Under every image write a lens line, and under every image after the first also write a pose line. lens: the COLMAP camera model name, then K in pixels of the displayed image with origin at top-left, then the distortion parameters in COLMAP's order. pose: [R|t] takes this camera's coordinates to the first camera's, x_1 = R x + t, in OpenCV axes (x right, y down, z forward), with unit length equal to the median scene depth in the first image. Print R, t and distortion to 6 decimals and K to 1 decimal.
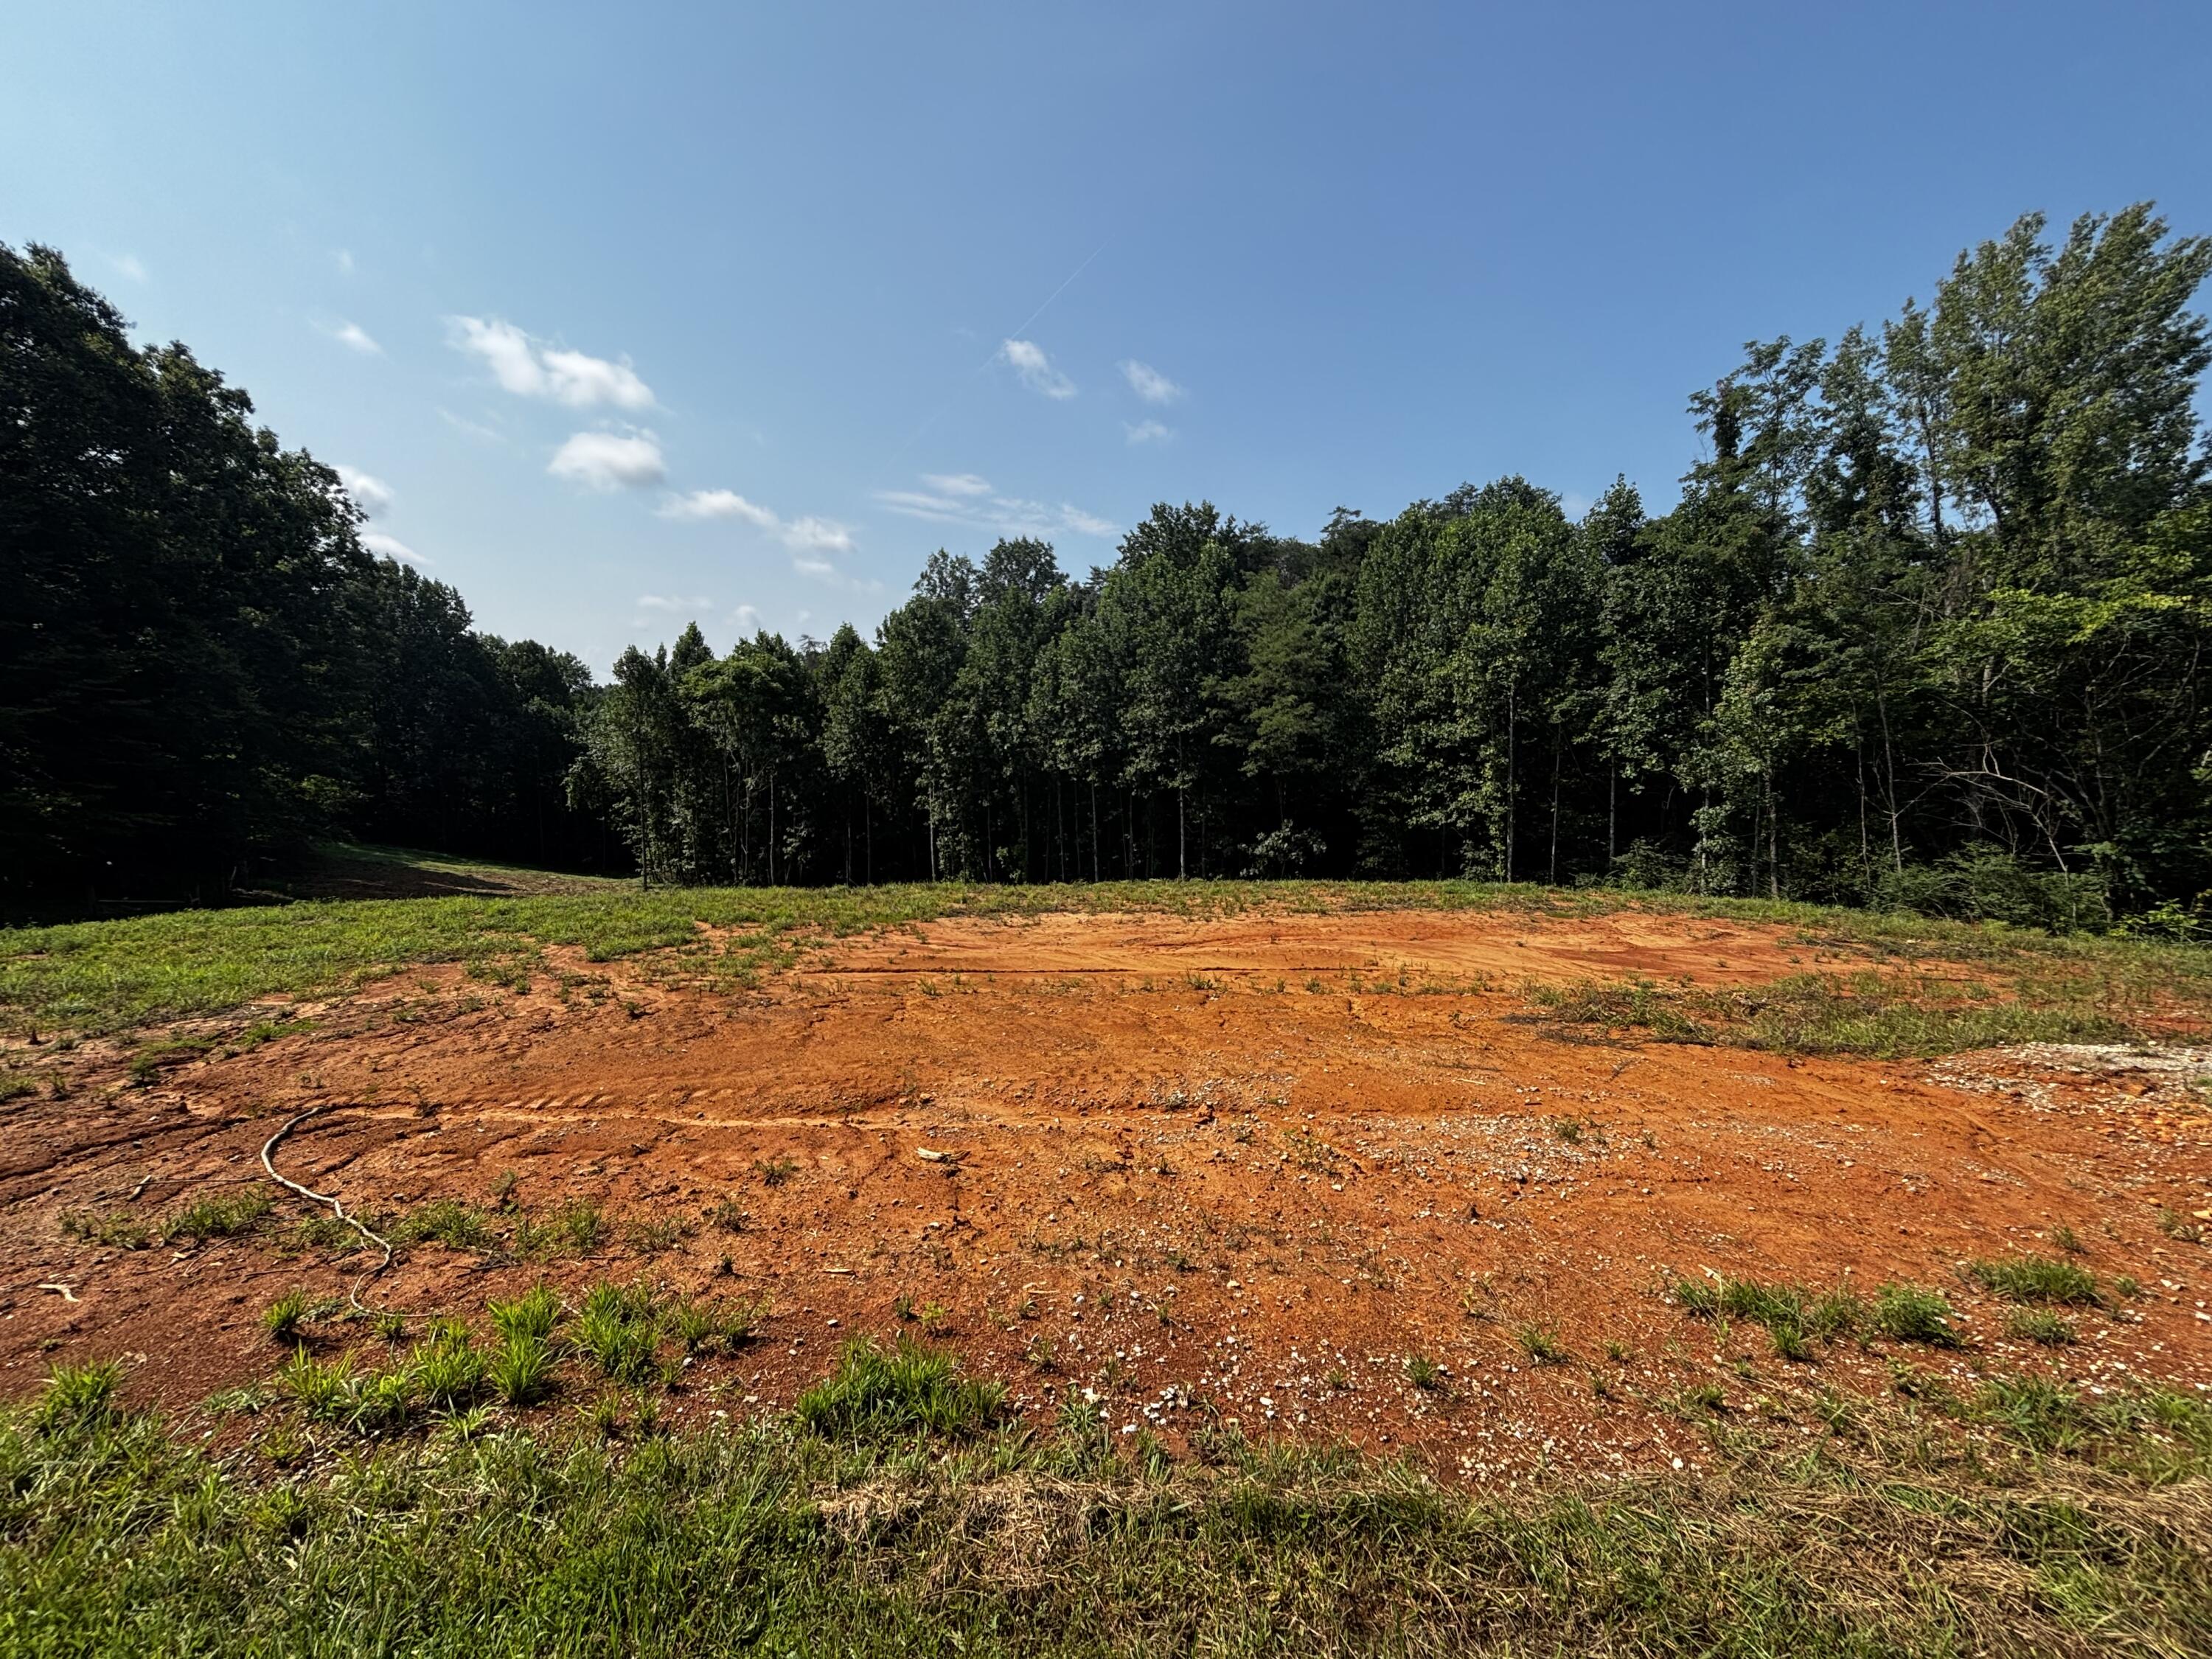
lens RADIAL K [[900.2, 0, 1099.0], [0, 900.2, 824.5], [0, 0, 1]] dist [0.007140, -0.002141]
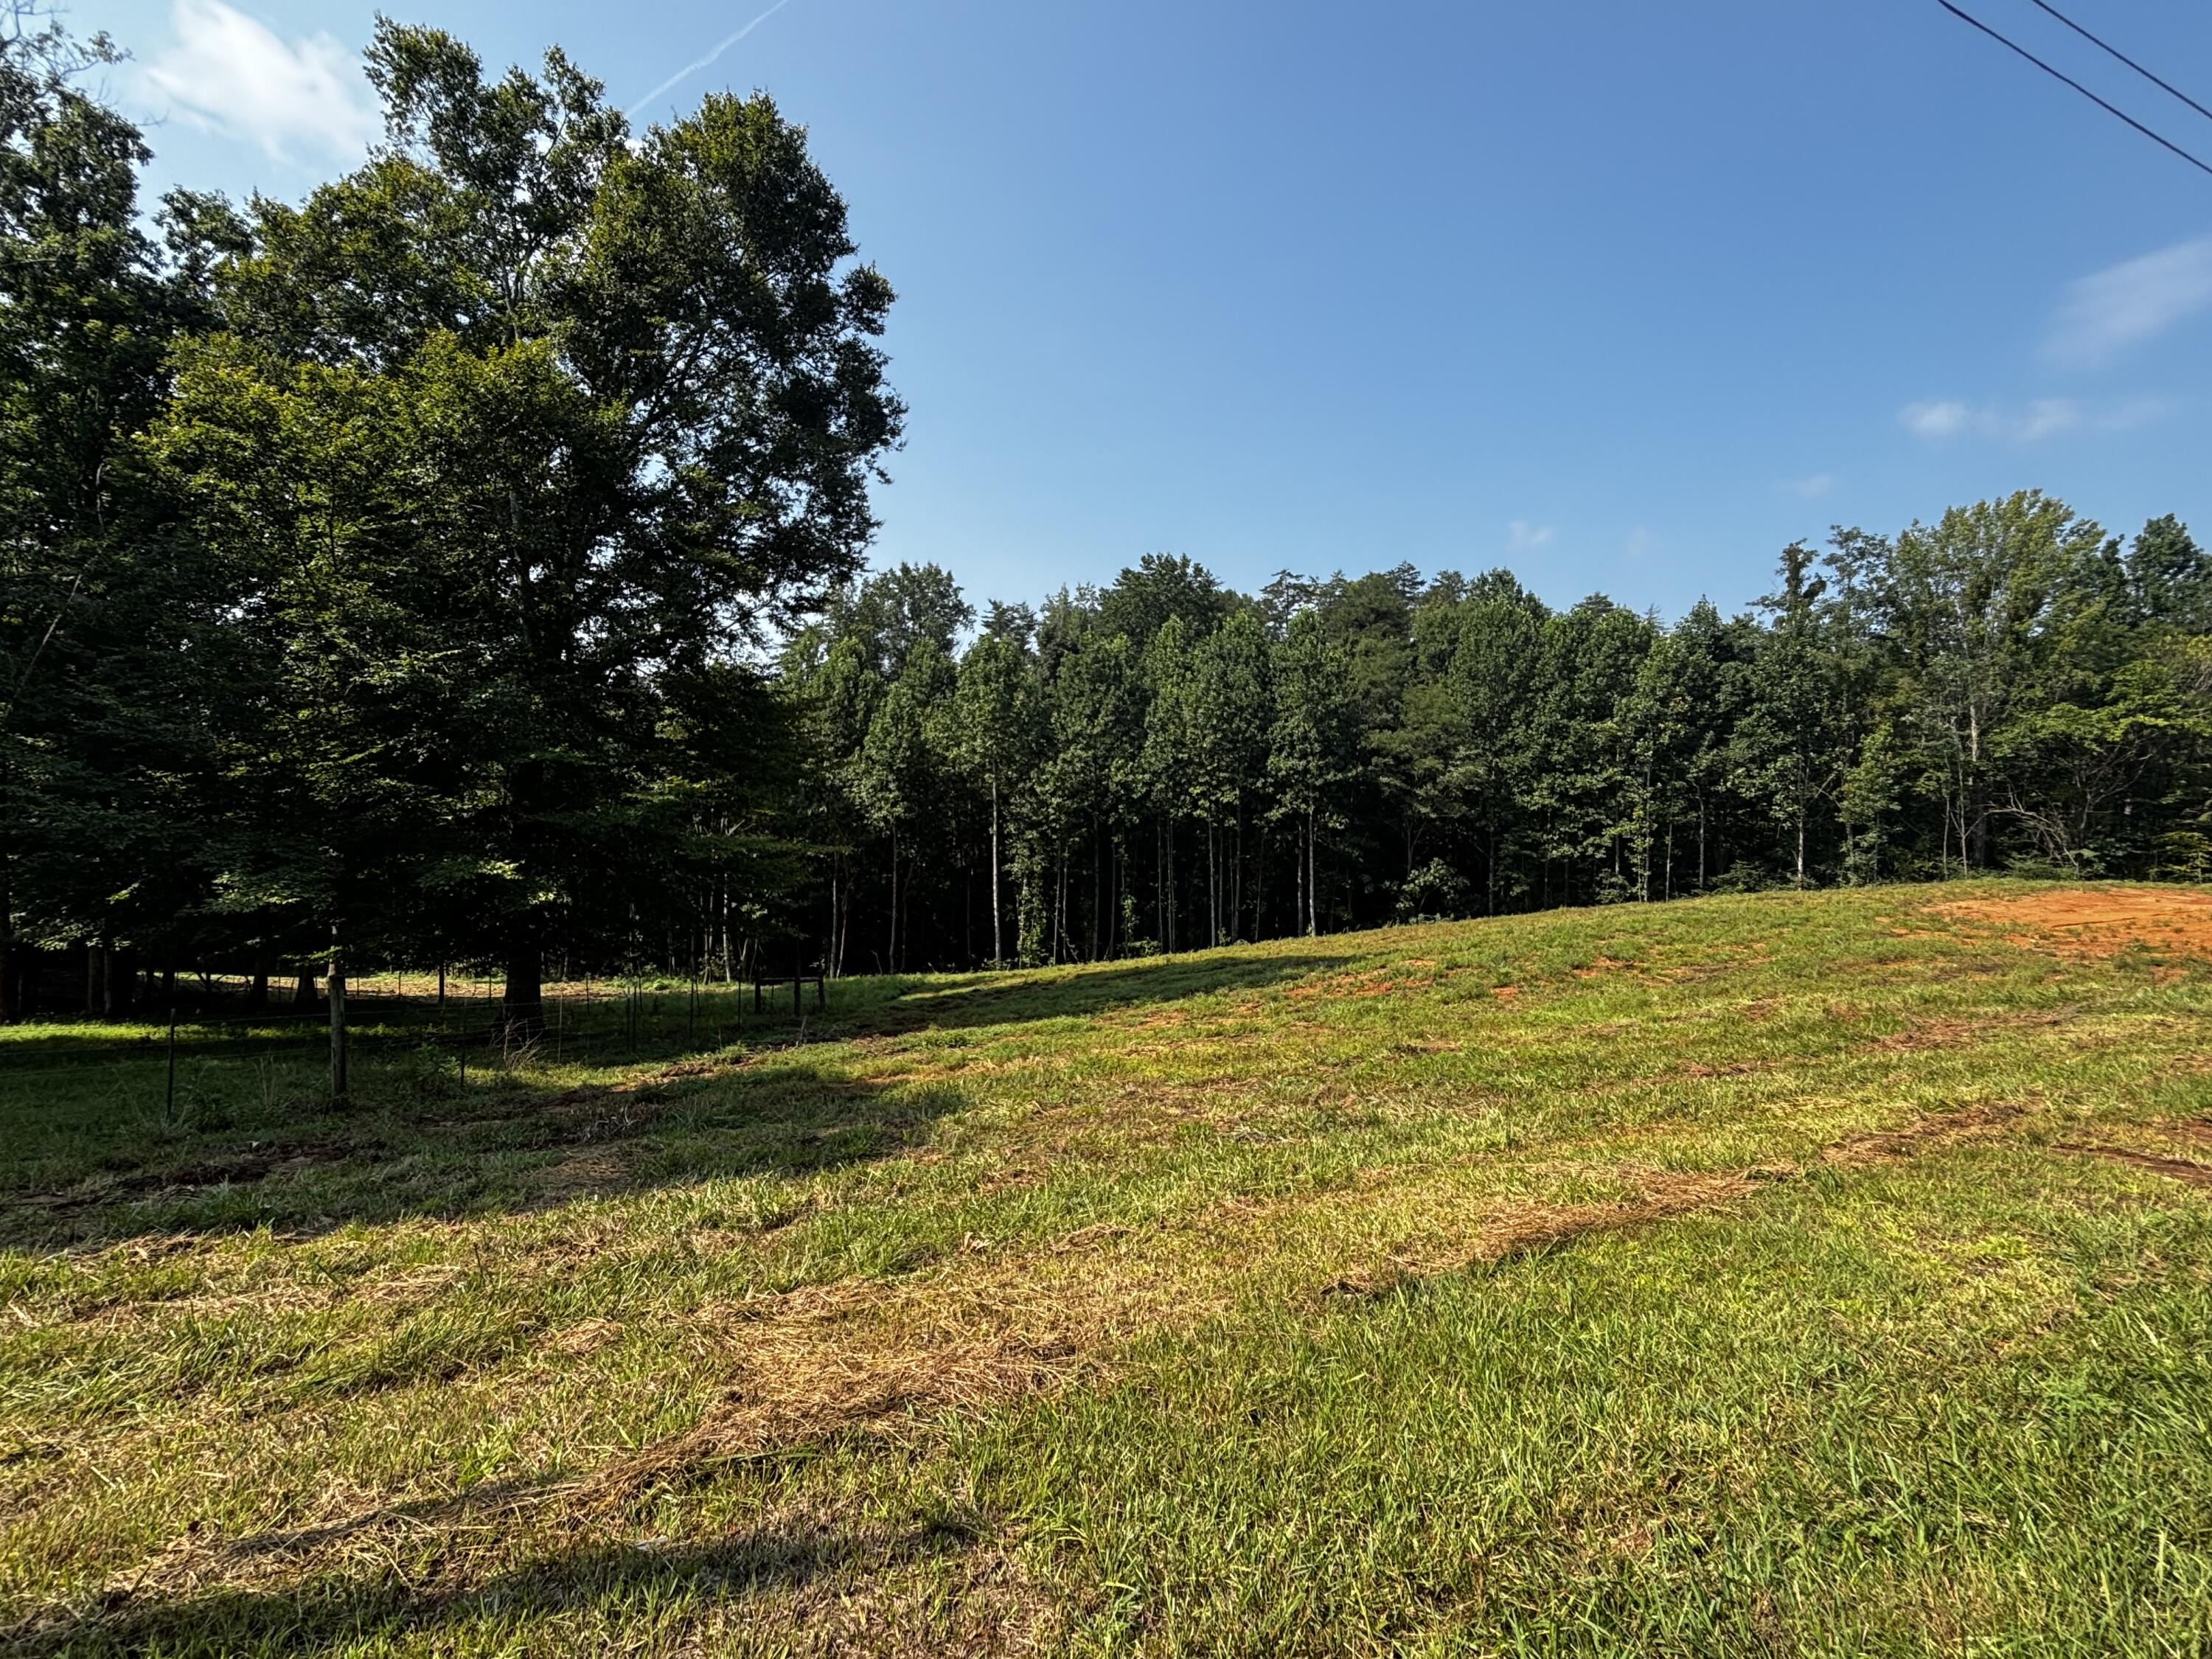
lens RADIAL K [[1054.3, 0, 1108.0], [0, 1054.3, 816.0], [0, 0, 1]] dist [-0.001127, -0.001643]
pose [[0.911063, -0.008922, 0.412170, -1.575693], [0.037059, 0.997491, -0.060322, 0.016384], [-0.410598, 0.070232, 0.909108, -0.094357]]
